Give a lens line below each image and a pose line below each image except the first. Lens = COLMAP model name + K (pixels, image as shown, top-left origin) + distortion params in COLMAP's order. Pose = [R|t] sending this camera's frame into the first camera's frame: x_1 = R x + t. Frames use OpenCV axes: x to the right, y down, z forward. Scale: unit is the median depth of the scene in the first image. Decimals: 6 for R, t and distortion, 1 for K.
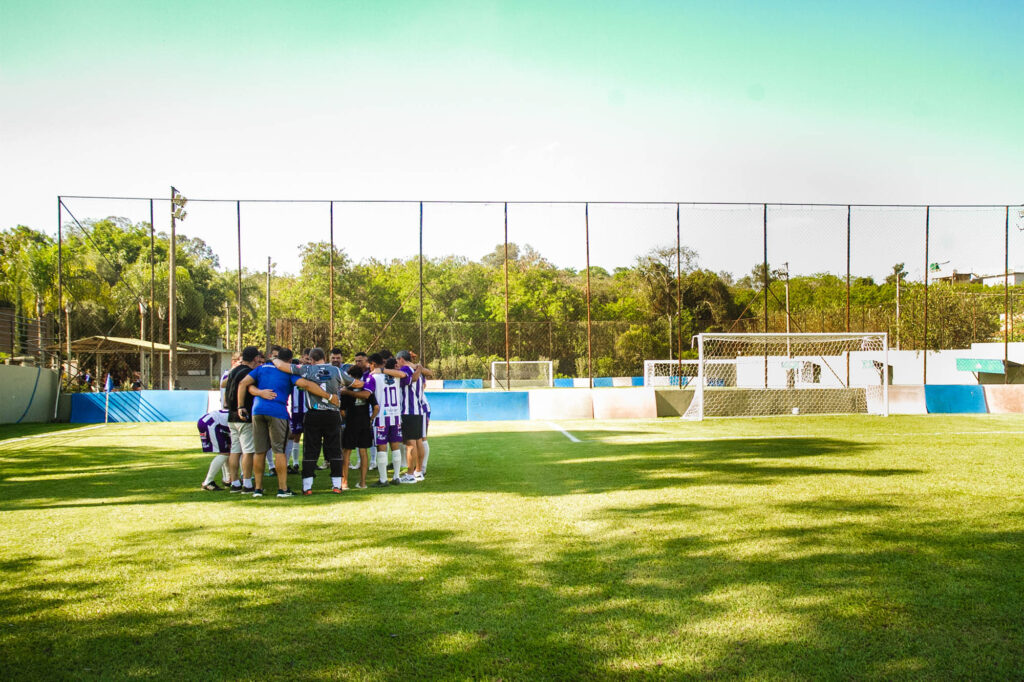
lens RADIAL K [[896.0, 0, 567.4], [0, 896.0, 338.3], [0, 0, 1]] dist [0.016083, 0.037741]
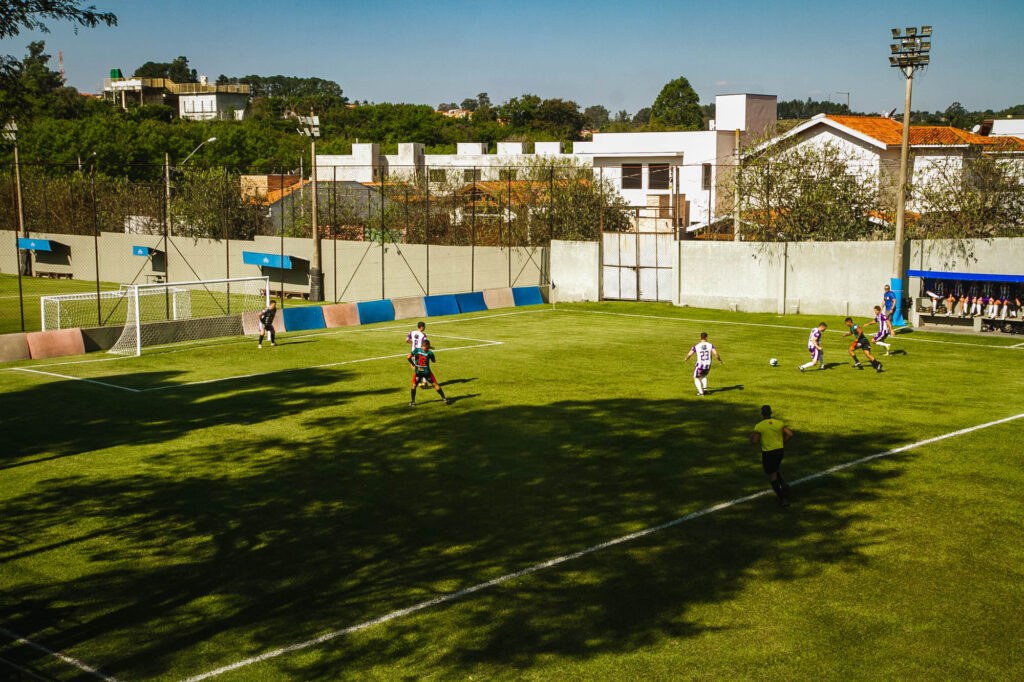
lens RADIAL K [[1347.8, 0, 530.8], [0, 1347.8, 345.9], [0, 0, 1]] dist [0.118495, 0.000000]
pose [[0.753957, -0.077463, 0.652340, -0.181797], [-0.024427, 0.989031, 0.145677, -0.056617], [-0.656469, -0.125769, 0.743795, -0.204469]]
